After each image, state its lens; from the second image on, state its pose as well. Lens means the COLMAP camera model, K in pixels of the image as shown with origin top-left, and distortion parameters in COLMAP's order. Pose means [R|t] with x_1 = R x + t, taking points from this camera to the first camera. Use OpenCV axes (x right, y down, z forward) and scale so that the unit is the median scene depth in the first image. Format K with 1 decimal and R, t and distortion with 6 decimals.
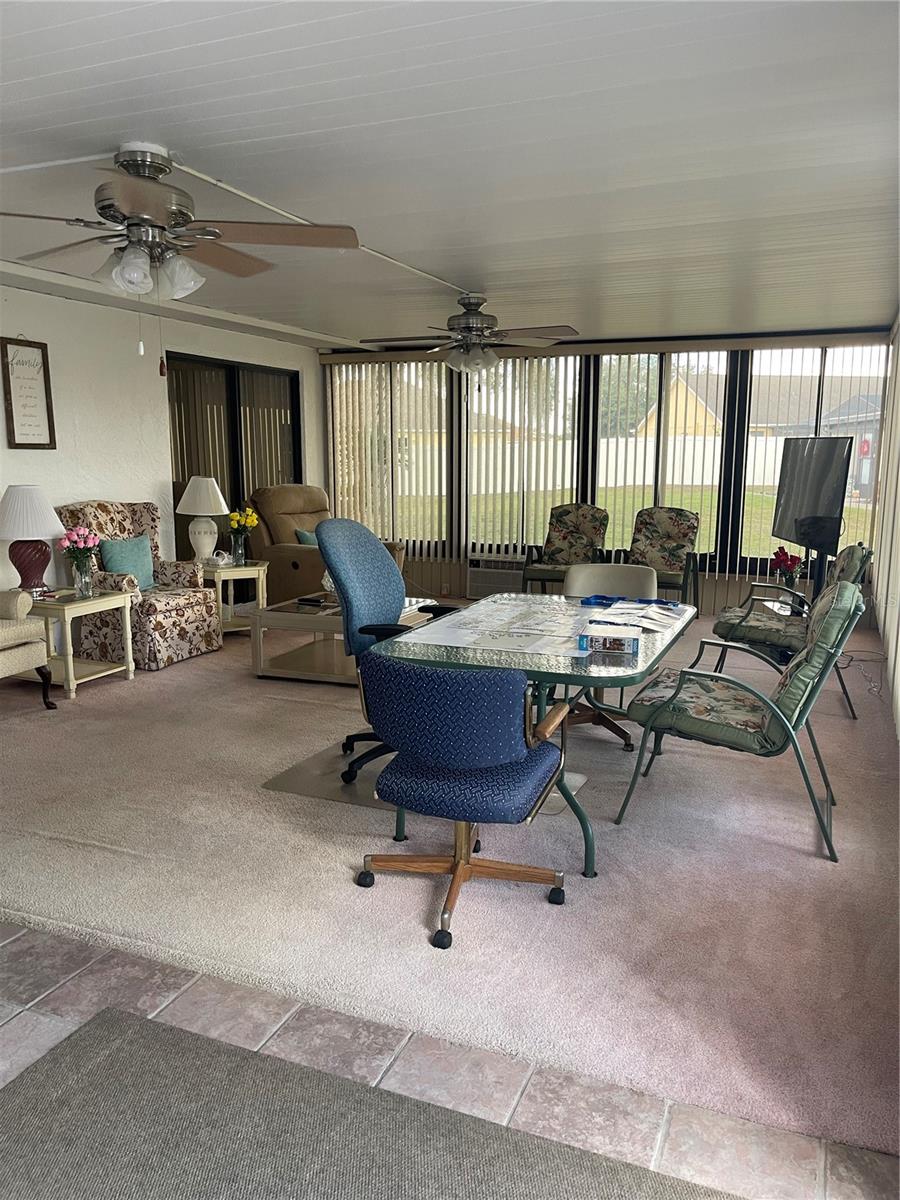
lens RADIAL K [[908.2, 0, 456.3], [0, 908.2, 596.8], [0, 0, 1]] dist [0.036407, -0.007223]
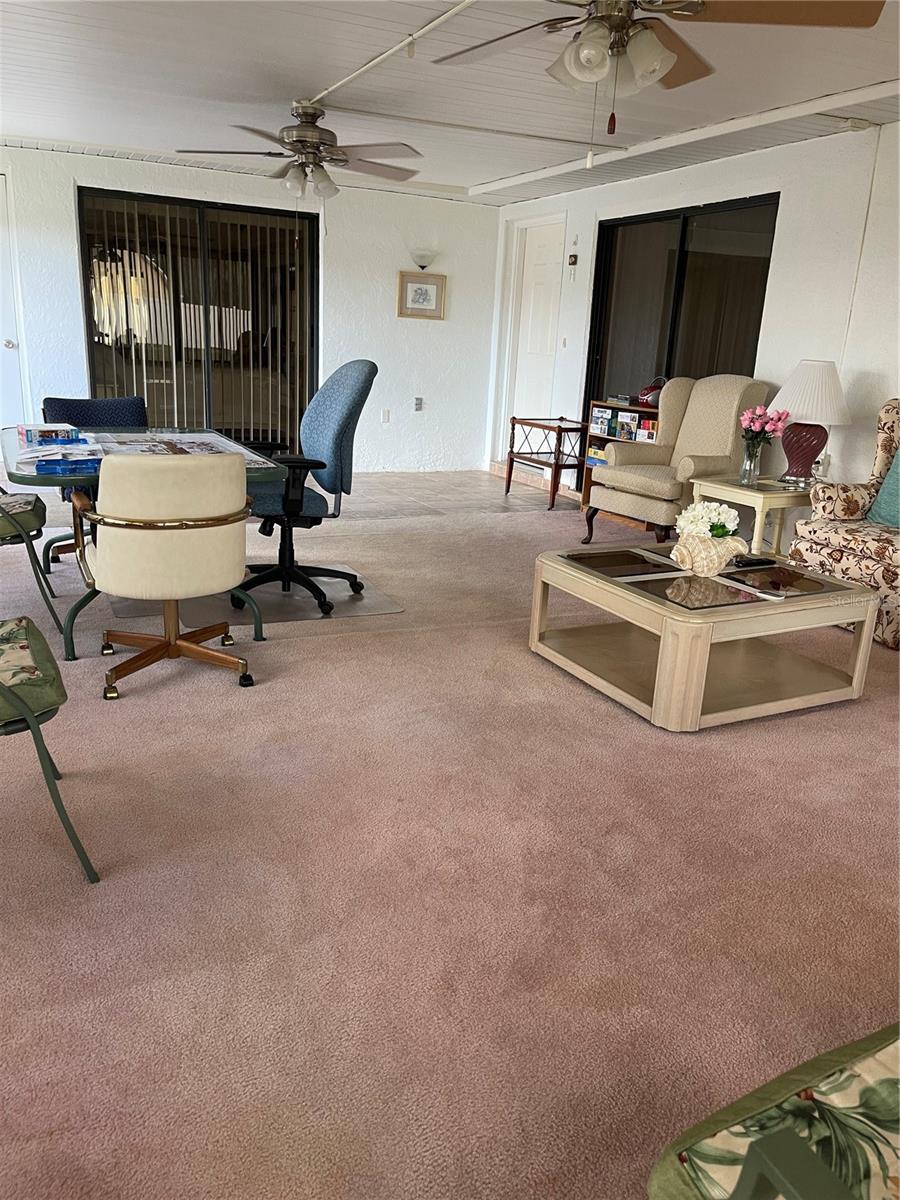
lens RADIAL K [[892.7, 0, 450.0], [0, 892.7, 600.0], [0, 0, 1]] dist [0.003942, -0.003875]
pose [[-0.656791, 0.176594, -0.733103, 0.406357], [-0.167027, 0.913974, 0.369803, -0.158360], [0.735342, 0.365331, -0.570794, 1.222288]]
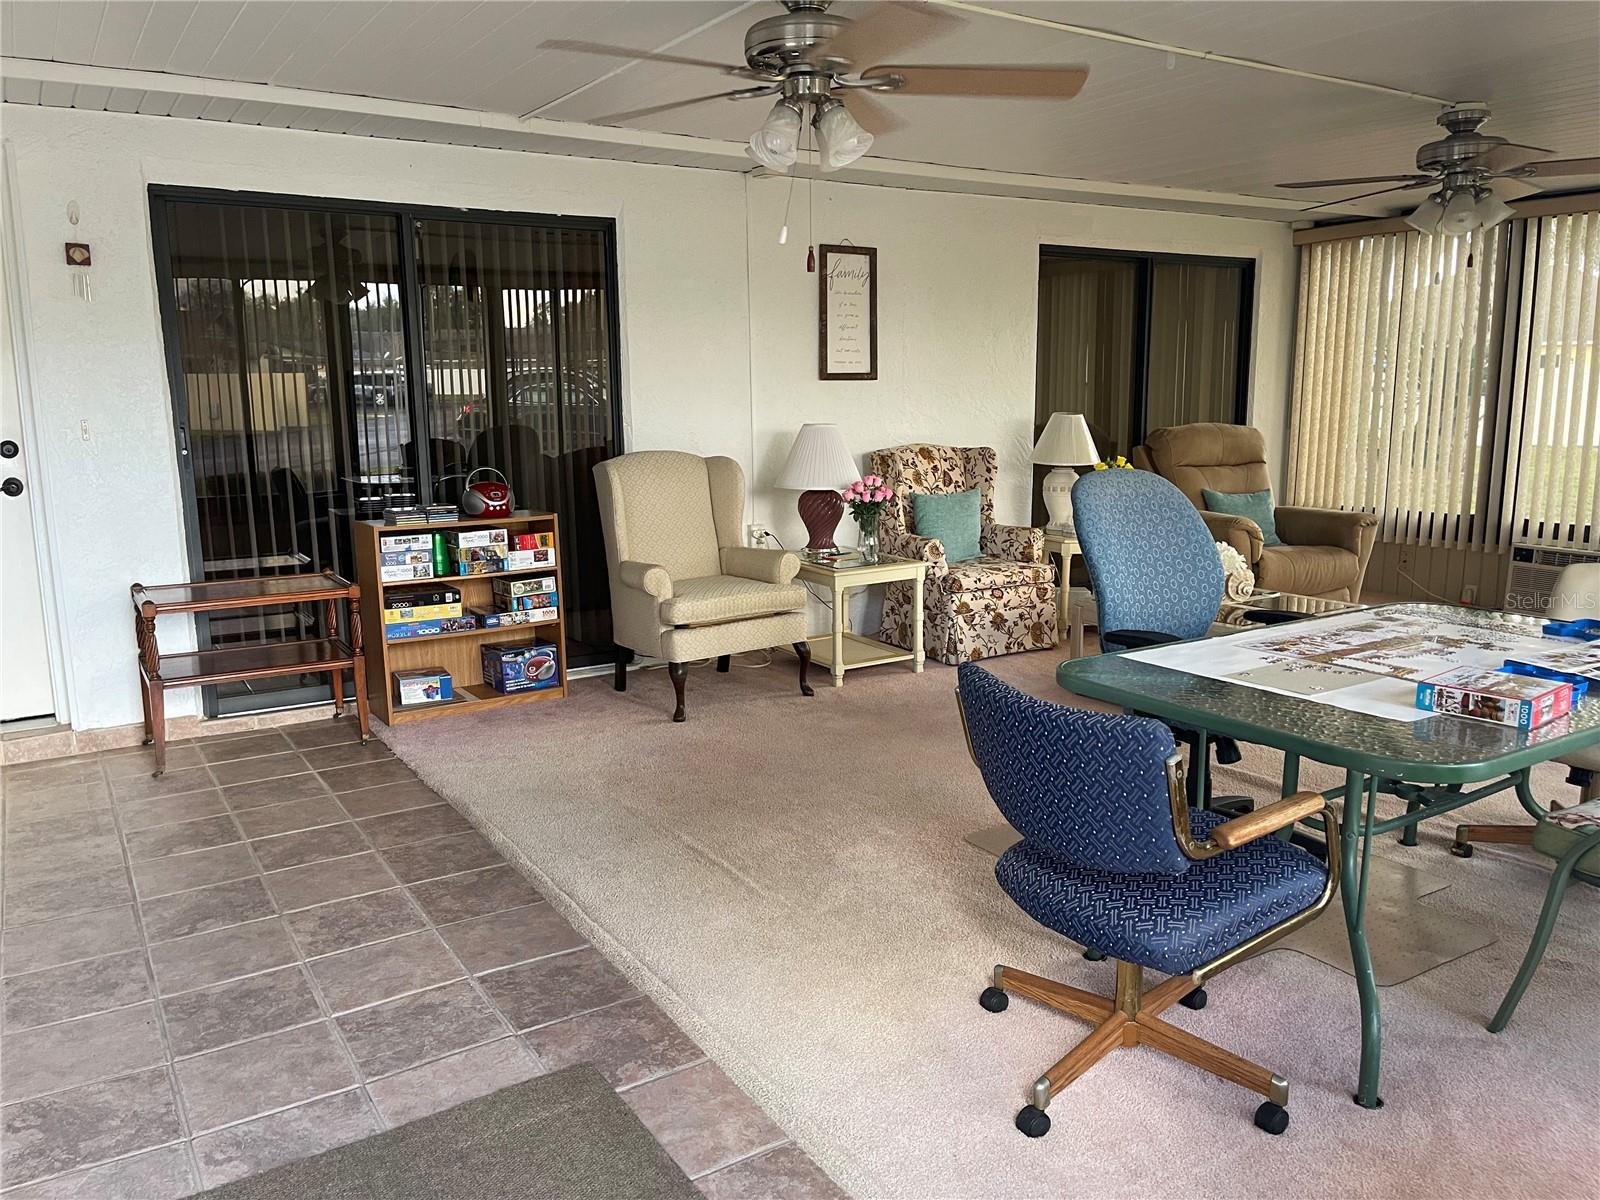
lens RADIAL K [[1205.4, 0, 800.0], [0, 1205.4, 600.0], [0, 0, 1]] dist [0.065852, -0.094062]
pose [[0.818813, 0.084945, -0.567740, 0.135614], [-0.075139, 0.996342, 0.040704, -0.005856], [0.569121, 0.009330, 0.822201, 0.087933]]
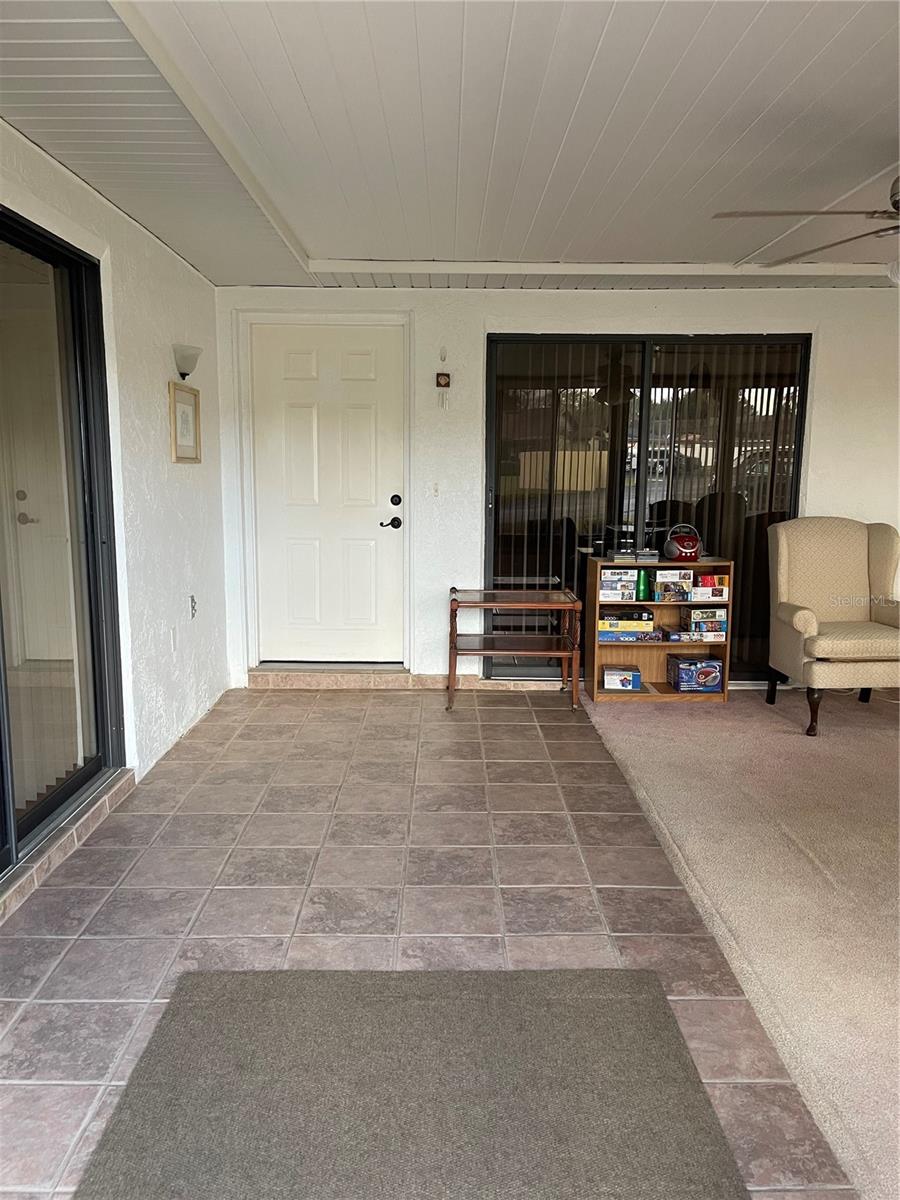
lens RADIAL K [[897.5, 0, 433.0], [0, 897.5, 603.2], [0, 0, 1]] dist [0.066119, -0.092985]
pose [[0.374350, 0.138167, -0.916936, 0.174802], [-0.147364, 0.985135, 0.088280, -0.014261], [0.915503, 0.102076, 0.389146, 0.118152]]
